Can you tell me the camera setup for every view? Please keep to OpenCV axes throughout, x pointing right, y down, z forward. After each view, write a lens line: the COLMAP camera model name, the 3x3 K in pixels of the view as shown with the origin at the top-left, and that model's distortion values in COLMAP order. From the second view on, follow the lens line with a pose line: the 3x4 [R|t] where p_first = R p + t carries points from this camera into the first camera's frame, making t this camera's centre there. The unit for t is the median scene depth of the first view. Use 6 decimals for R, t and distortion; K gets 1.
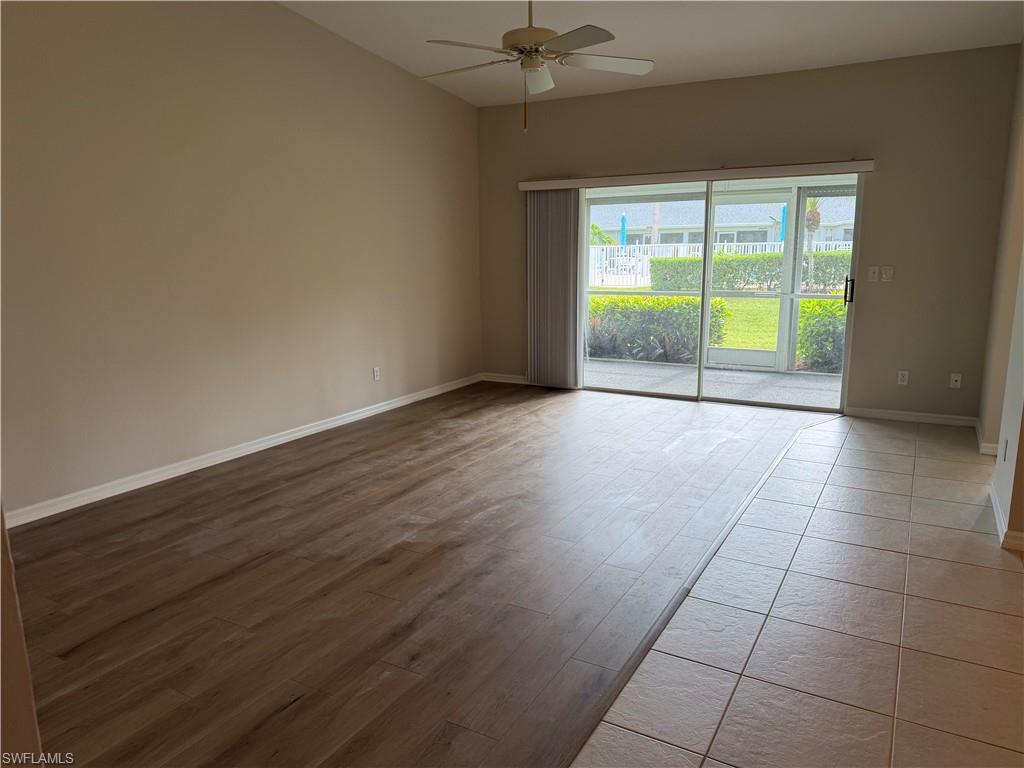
lens RADIAL K [[717.5, 0, 501.6], [0, 717.5, 384.6], [0, 0, 1]] dist [0.040333, -0.033561]
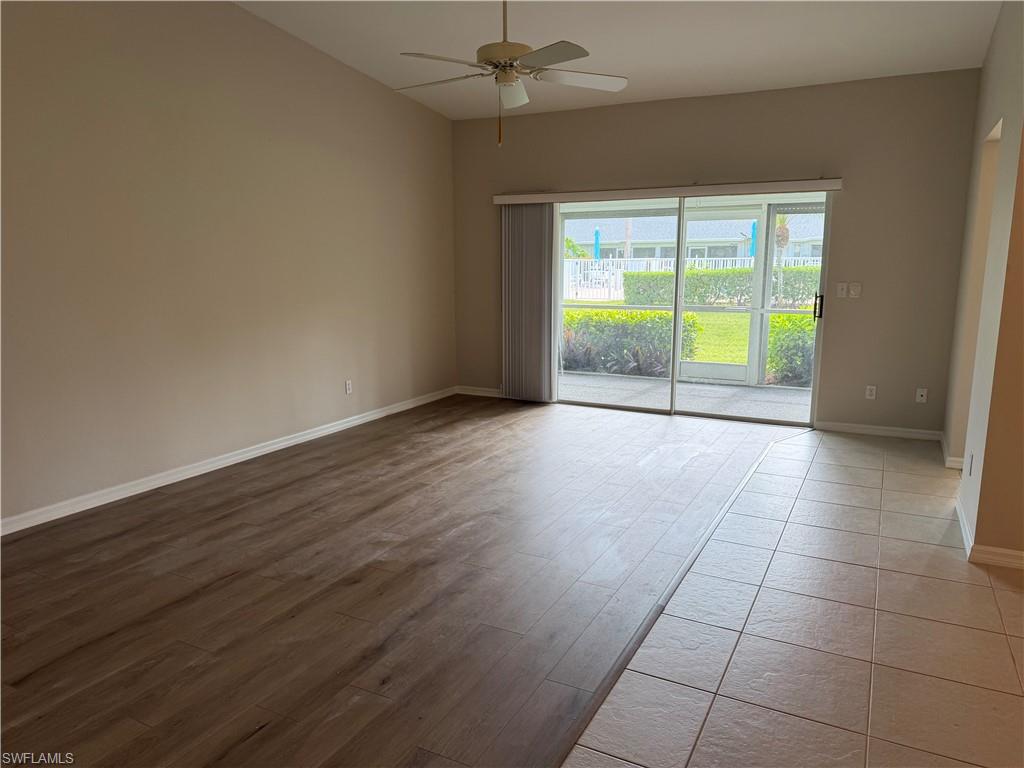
lens RADIAL K [[717.5, 0, 505.2], [0, 717.5, 386.5], [0, 0, 1]] dist [0.040333, -0.033561]
pose [[0.999185, 0.001593, 0.040339, 0.001003], [-0.001017, 0.999897, -0.014294, -0.004057], [-0.040357, 0.014241, 0.999084, 0.009326]]
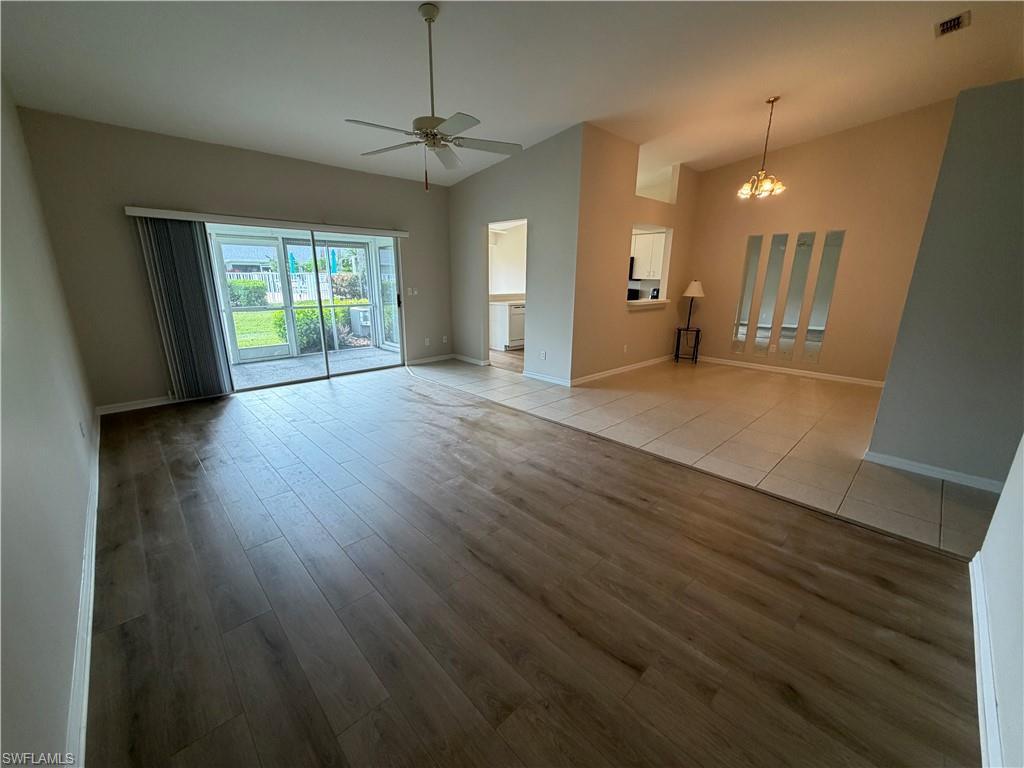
lens RADIAL K [[408.6, 0, 511.0], [0, 408.6, 383.5], [0, 0, 1]] dist [0.000232, 0.001248]
pose [[0.276340, -0.232650, 0.932475, -0.775165], [0.169107, 0.966890, 0.191122, -0.119843], [-0.946065, 0.104873, 0.306533, 0.662950]]
